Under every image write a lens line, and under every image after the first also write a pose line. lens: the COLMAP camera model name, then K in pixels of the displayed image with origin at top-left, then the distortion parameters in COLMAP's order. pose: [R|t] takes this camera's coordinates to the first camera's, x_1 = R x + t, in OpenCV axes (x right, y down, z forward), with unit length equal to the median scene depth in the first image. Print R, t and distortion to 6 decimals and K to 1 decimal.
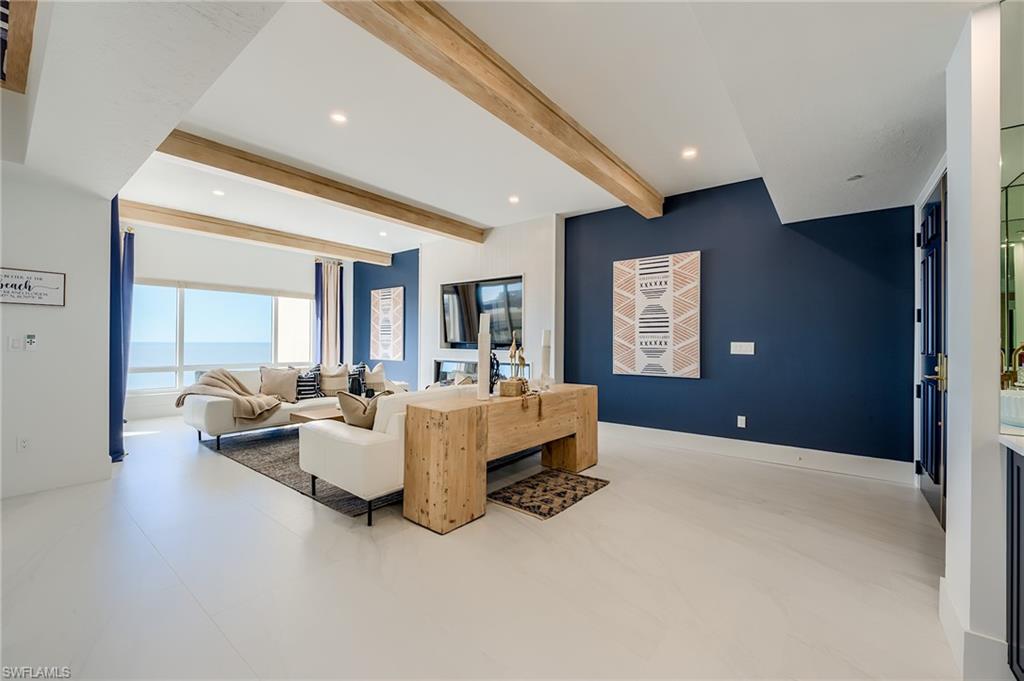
lens RADIAL K [[410.6, 0, 499.5], [0, 410.6, 346.1], [0, 0, 1]] dist [-0.006802, -0.002635]
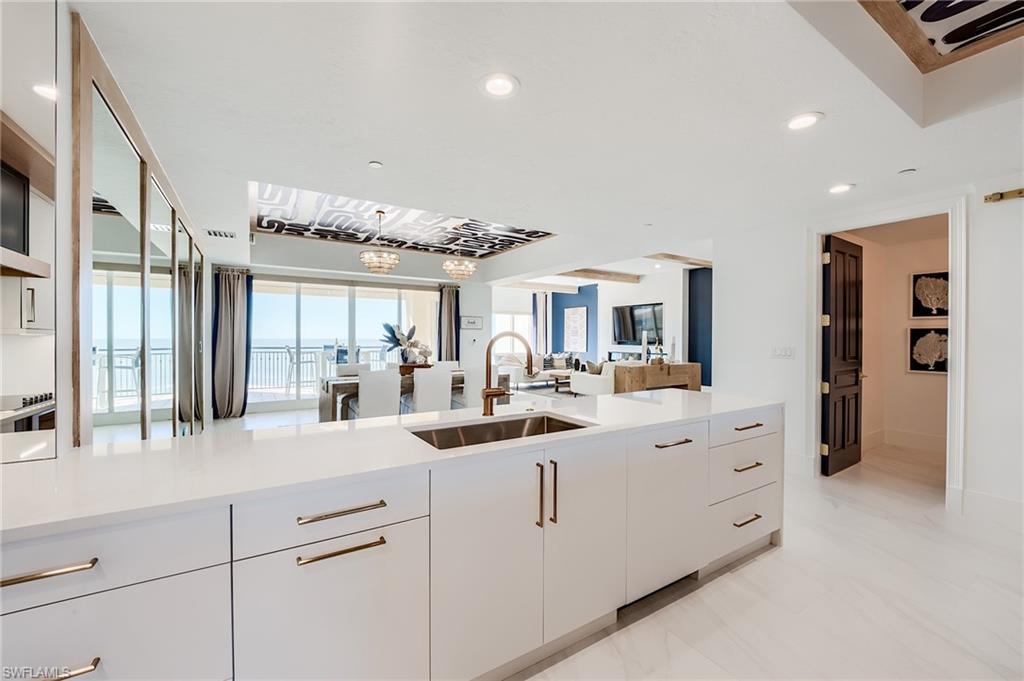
lens RADIAL K [[410.6, 0, 508.0], [0, 410.6, 345.7], [0, 0, 1]] dist [-0.006802, -0.002635]
pose [[0.949965, 0.002206, -0.312349, -0.028357], [0.000414, 0.999965, 0.008321, -0.005734], [0.312356, -0.008034, 0.949931, -1.001094]]
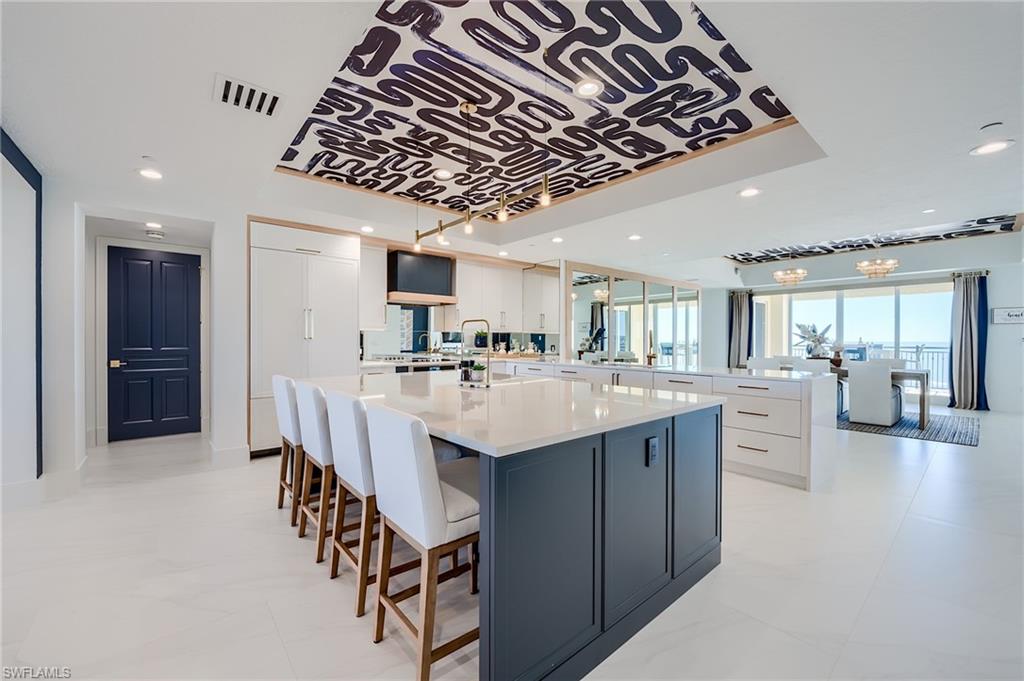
lens RADIAL K [[410.6, 0, 510.8], [0, 410.6, 339.4], [0, 0, 1]] dist [-0.006802, -0.002635]
pose [[0.186027, -0.009257, 0.982501, -1.479353], [0.005270, 0.999951, 0.008423, 0.077514], [-0.982531, 0.003611, 0.186066, -0.287287]]
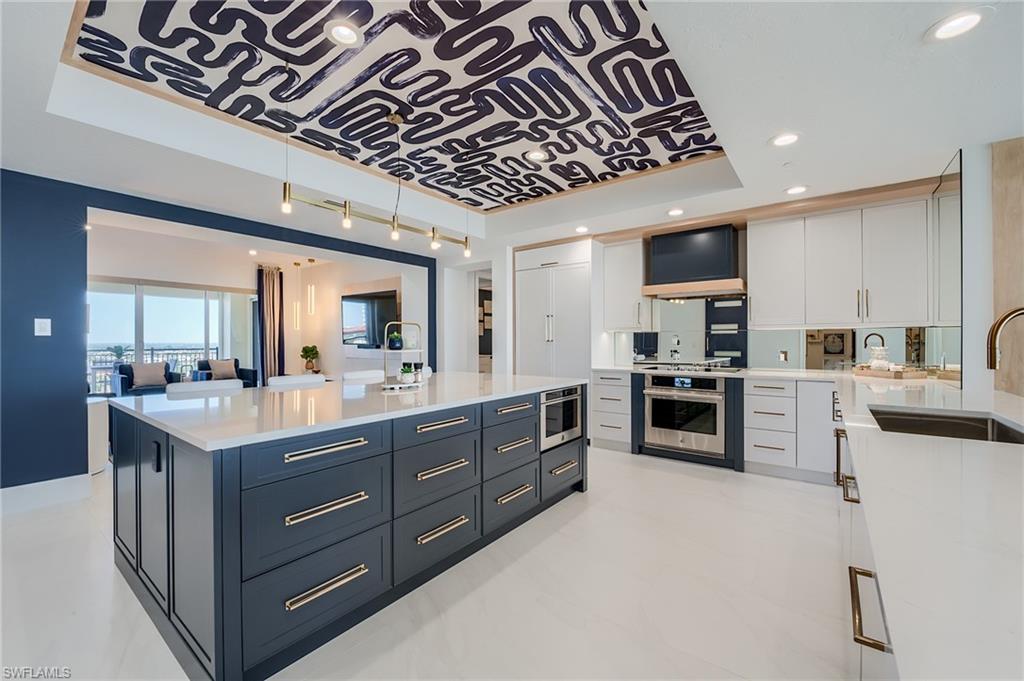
lens RADIAL K [[410.6, 0, 514.6], [0, 410.6, 340.8], [0, 0, 1]] dist [-0.006802, -0.002635]
pose [[0.999345, -0.013588, 0.033538, -0.567482], [0.013837, 0.999878, -0.007199, 0.089583], [-0.033436, 0.007659, 0.999412, -0.850646]]
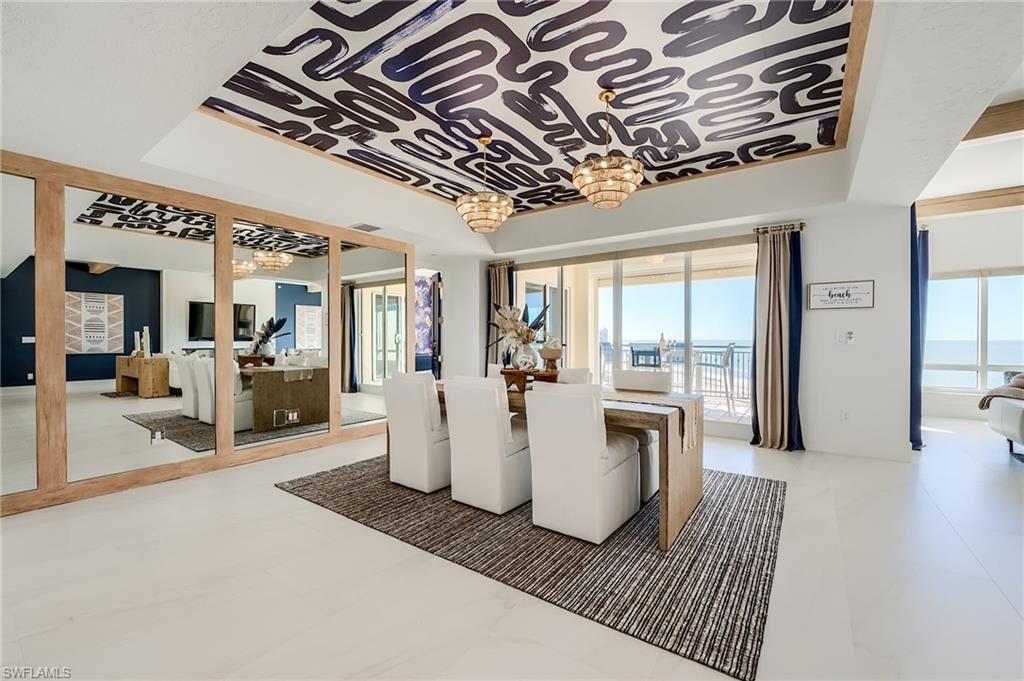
lens RADIAL K [[410.6, 0, 524.5], [0, 410.6, 342.2], [0, 0, 1]] dist [-0.006802, -0.002635]
pose [[0.071940, 0.000350, -0.997409, 0.036213], [-0.008764, 0.999962, -0.000281, 0.010102], [0.997370, 0.008762, 0.071940, -0.078925]]
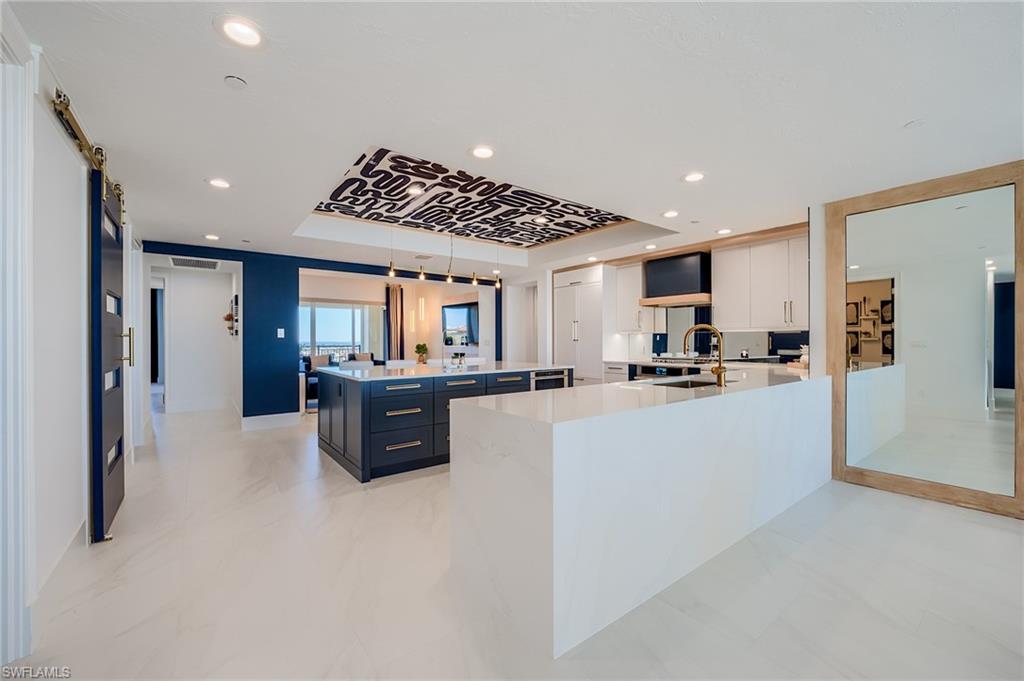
lens RADIAL K [[410.6, 0, 516.1], [0, 410.6, 340.4], [0, 0, 1]] dist [-0.006802, -0.002635]
pose [[0.973708, -0.013577, -0.227395, -0.244368], [0.011925, 0.999892, -0.008636, 0.095224], [0.227487, 0.005697, 0.973764, -1.341984]]
